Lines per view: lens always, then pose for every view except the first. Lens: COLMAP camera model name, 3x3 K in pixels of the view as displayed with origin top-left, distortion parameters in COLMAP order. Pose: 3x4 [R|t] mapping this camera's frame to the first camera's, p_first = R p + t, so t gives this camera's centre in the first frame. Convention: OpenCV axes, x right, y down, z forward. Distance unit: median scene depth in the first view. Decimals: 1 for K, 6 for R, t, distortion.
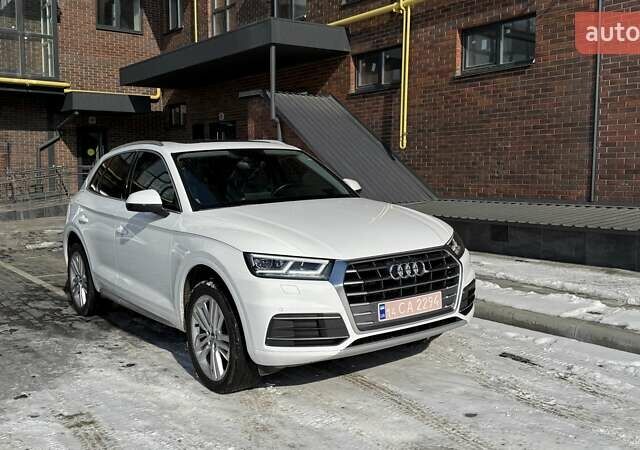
lens RADIAL K [[647.3, 0, 314.7], [0, 647.3, 216.3], [0, 0, 1]] dist [0.157037, -0.303354]
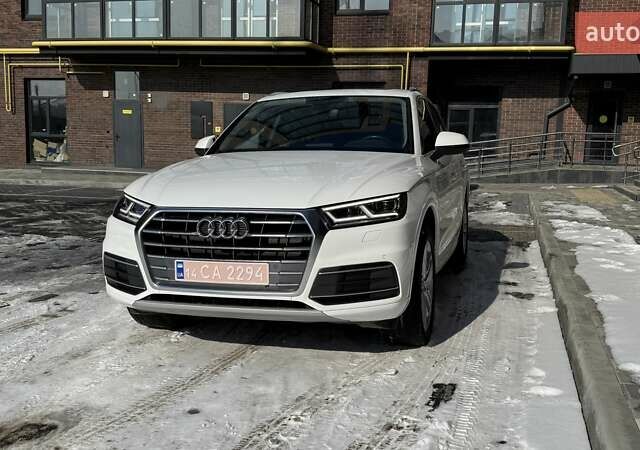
lens RADIAL K [[647.3, 0, 314.7], [0, 647.3, 216.3], [0, 0, 1]] dist [0.157037, -0.303354]
pose [[0.644047, 0.111623, -0.756798, 0.792288], [-0.079742, 0.993704, 0.078703, -0.007864], [0.760818, 0.009660, 0.648893, 0.514253]]
